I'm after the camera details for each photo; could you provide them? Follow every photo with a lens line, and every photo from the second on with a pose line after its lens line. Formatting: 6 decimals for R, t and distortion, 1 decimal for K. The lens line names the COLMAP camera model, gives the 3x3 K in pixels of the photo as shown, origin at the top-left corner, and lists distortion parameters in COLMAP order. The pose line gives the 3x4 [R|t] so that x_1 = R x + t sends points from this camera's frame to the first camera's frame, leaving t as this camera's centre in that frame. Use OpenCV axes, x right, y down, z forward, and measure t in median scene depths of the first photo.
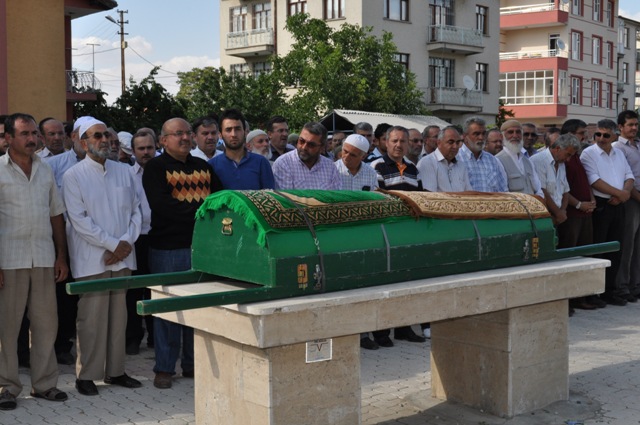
lens RADIAL K [[976.9, 0, 320.0], [0, 976.9, 212.5], [0, 0, 1]] dist [-0.009745, -0.003334]
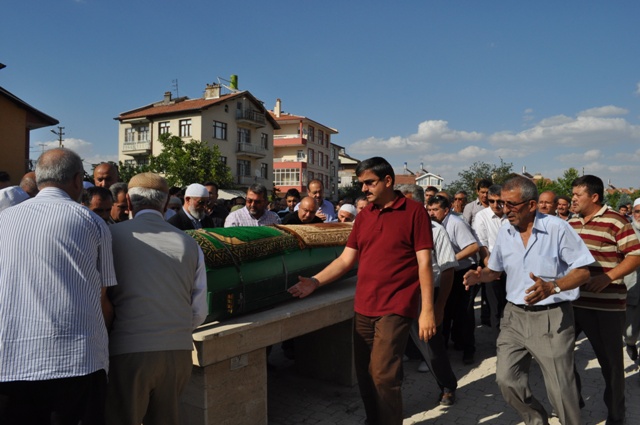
lens RADIAL K [[507.9, 0, 320.0], [0, 507.9, 212.5], [0, 0, 1]] dist [-0.073537, -0.003737]
pose [[0.959027, 0.007617, 0.283211, -0.009905], [0.008511, 0.998413, -0.055674, -0.001904], [-0.283185, 0.055803, 0.957440, 0.032515]]
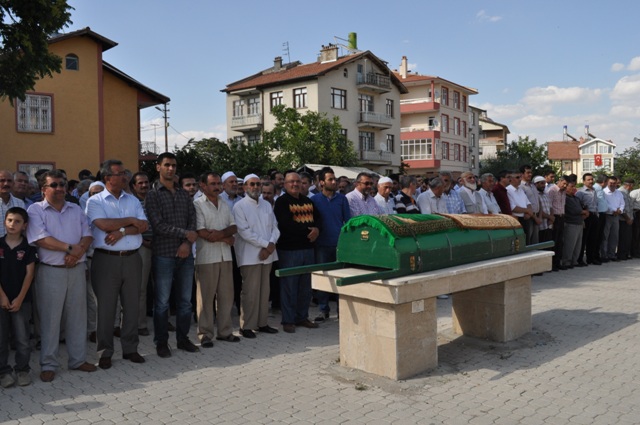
lens RADIAL K [[619.6, 0, 320.0], [0, 619.6, 212.5], [0, 0, 1]] dist [-0.069981, 0.000962]
pose [[0.997350, -0.014447, 0.071309, -0.027419], [0.016288, 0.999547, -0.025299, -0.000042], [-0.070911, 0.026393, 0.997133, -0.010246]]
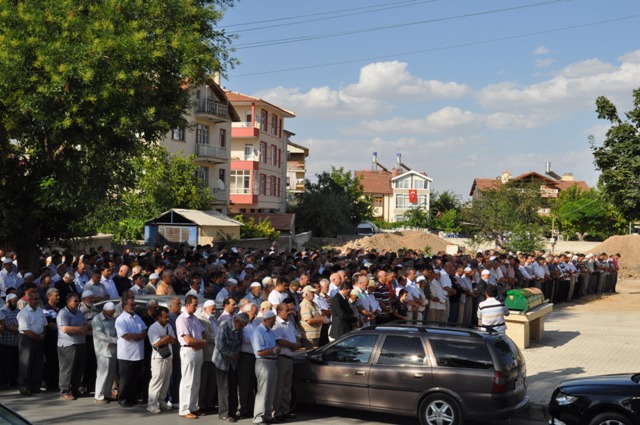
lens RADIAL K [[913.1, 0, 320.0], [0, 913.1, 212.5], [0, 0, 1]] dist [-0.018404, -0.058789]
pose [[0.901726, 0.019031, 0.431888, -0.299371], [0.005752, 0.998414, -0.056004, -0.016440], [-0.432269, 0.052985, 0.900187, -0.269361]]
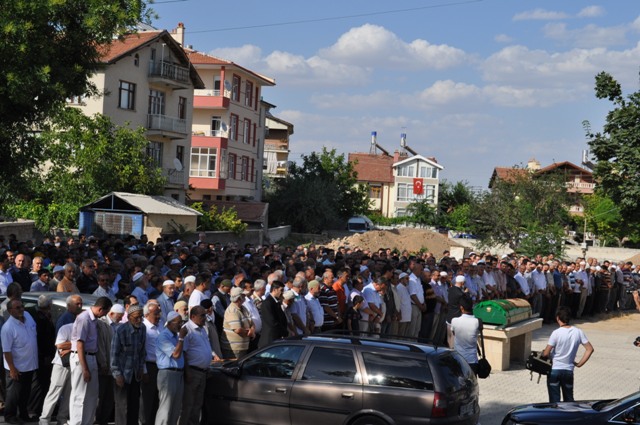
lens RADIAL K [[1118.8, 0, 320.0], [0, 1118.8, 212.5], [0, 0, 1]] dist [0.012407, 0.041677]
pose [[0.898844, 0.043895, 0.436065, -0.284380], [-0.025524, 0.998526, -0.047902, -0.015145], [-0.437525, 0.031927, 0.898639, -0.291316]]
